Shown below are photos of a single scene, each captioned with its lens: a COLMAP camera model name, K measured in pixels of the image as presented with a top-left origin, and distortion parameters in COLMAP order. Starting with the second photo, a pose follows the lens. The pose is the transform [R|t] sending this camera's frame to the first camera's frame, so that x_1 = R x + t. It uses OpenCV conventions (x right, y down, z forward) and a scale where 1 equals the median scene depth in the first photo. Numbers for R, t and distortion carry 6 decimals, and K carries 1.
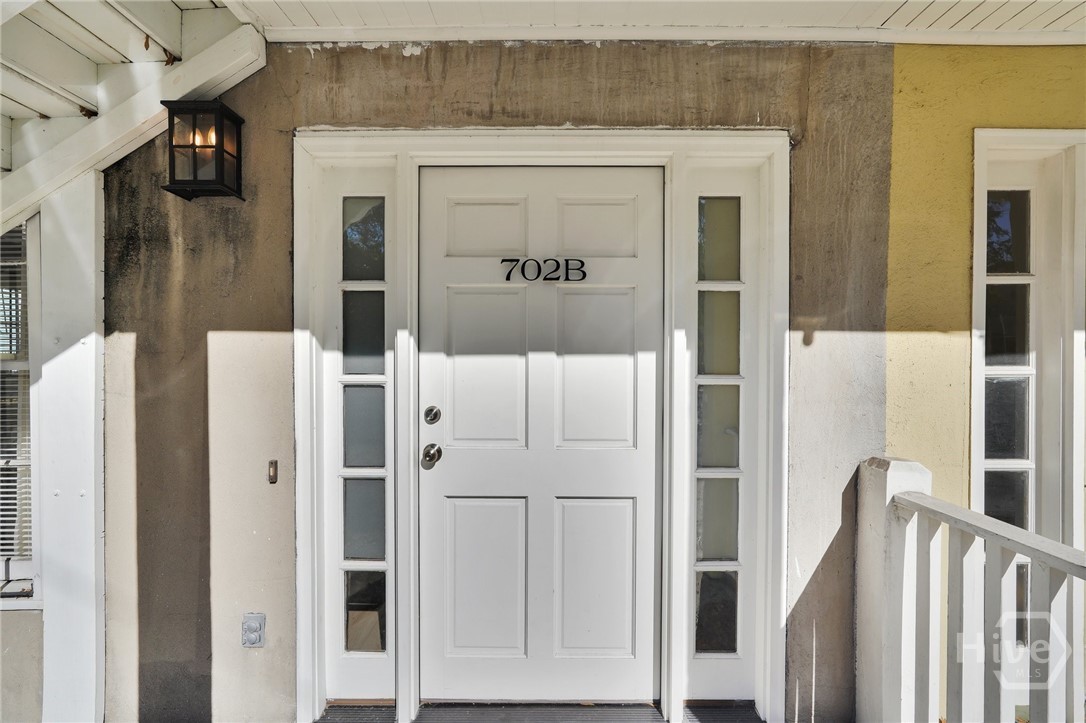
lens RADIAL K [[489.1, 0, 542.1], [0, 489.1, 360.5], [0, 0, 1]] dist [0.001919, 0.000162]
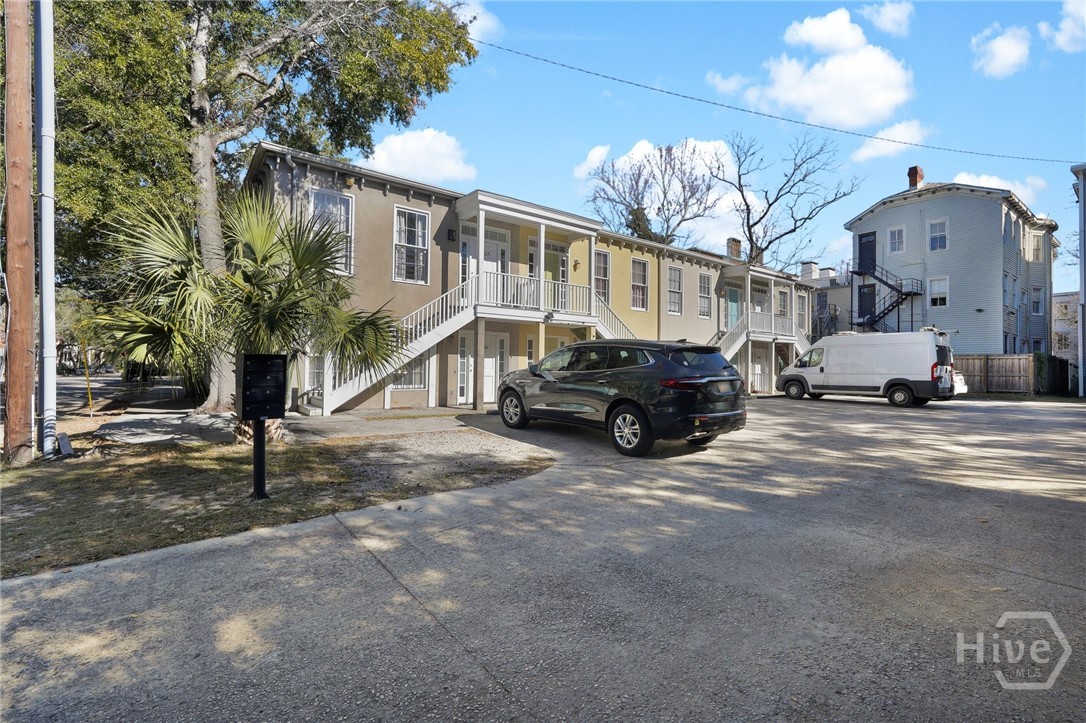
lens RADIAL K [[523.3, 0, 540.8], [0, 523.3, 361.1], [0, 0, 1]] dist [0.002746, 0.000622]
pose [[0.794424, 0.014337, 0.607194, -4.405947], [-0.002976, 0.999801, -0.019713, 0.200674], [-0.607356, 0.013854, 0.794309, -6.309446]]
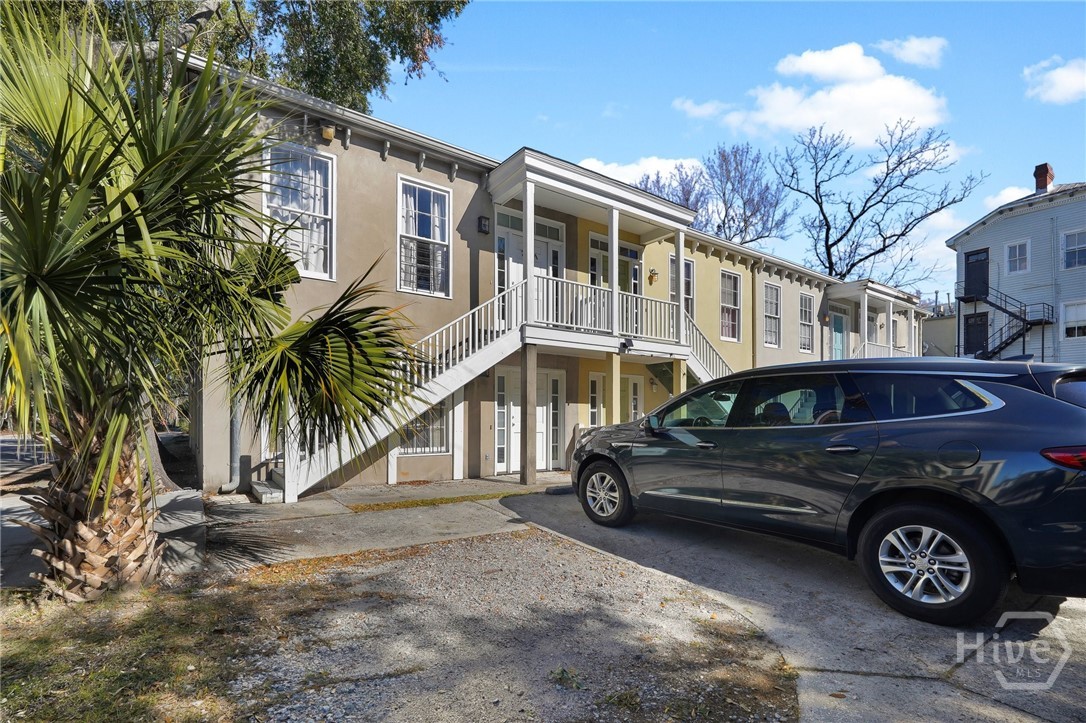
lens RADIAL K [[523.3, 0, 542.8], [0, 523.3, 419.6], [0, 0, 1]] dist [0.002746, 0.000622]
pose [[0.807817, -0.003465, 0.589423, -3.342805], [0.008011, 0.999955, -0.005101, 0.165009], [-0.589379, 0.008843, 0.807808, -3.825563]]
